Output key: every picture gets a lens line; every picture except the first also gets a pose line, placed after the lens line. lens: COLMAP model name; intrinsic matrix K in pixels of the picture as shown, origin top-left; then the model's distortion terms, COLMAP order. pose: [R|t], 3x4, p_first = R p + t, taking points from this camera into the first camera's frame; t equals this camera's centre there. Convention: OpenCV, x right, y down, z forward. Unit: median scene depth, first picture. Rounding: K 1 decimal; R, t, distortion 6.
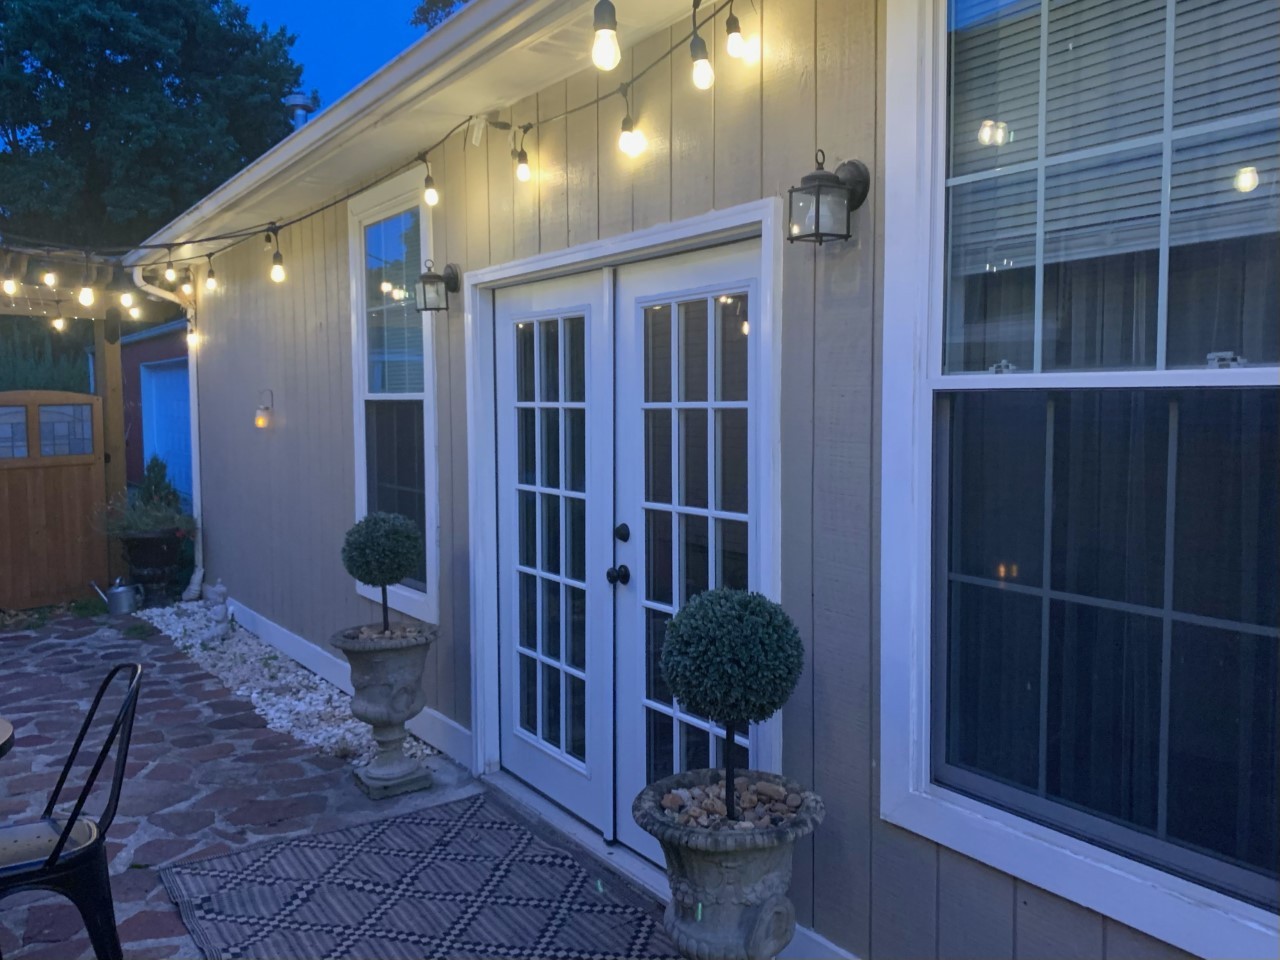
lens RADIAL K [[1035.5, 0, 640.0], [0, 1035.5, 480.0], [0, 0, 1]] dist [0.006864, -0.008986]
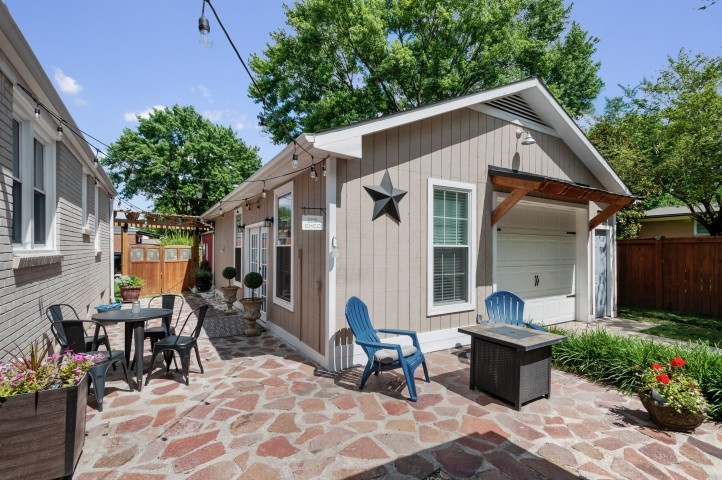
lens RADIAL K [[335.4, 0, 362.5], [0, 335.4, 251.7], [0, 0, 1]] dist [0.001718, -0.000295]
pose [[0.998460, 0.009130, -0.054722, 0.329267], [-0.012909, 0.997527, -0.069095, 0.037999], [0.053956, 0.069695, 0.996108, -0.466100]]
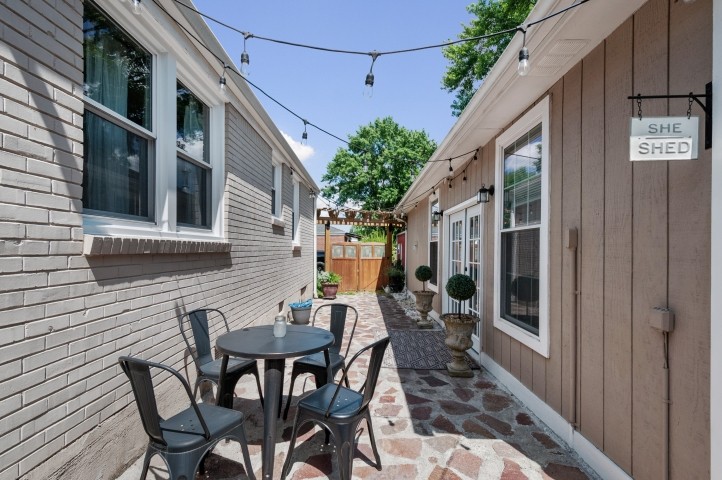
lens RADIAL K [[319.1, 0, 364.4], [0, 319.1, 247.6], [0, 0, 1]] dist [0.020426, -0.000057]
pose [[0.820609, 0.005705, -0.571462, 0.183122], [-0.054755, 0.996135, -0.068683, 0.035792], [0.568861, 0.087652, 0.817749, -0.164452]]
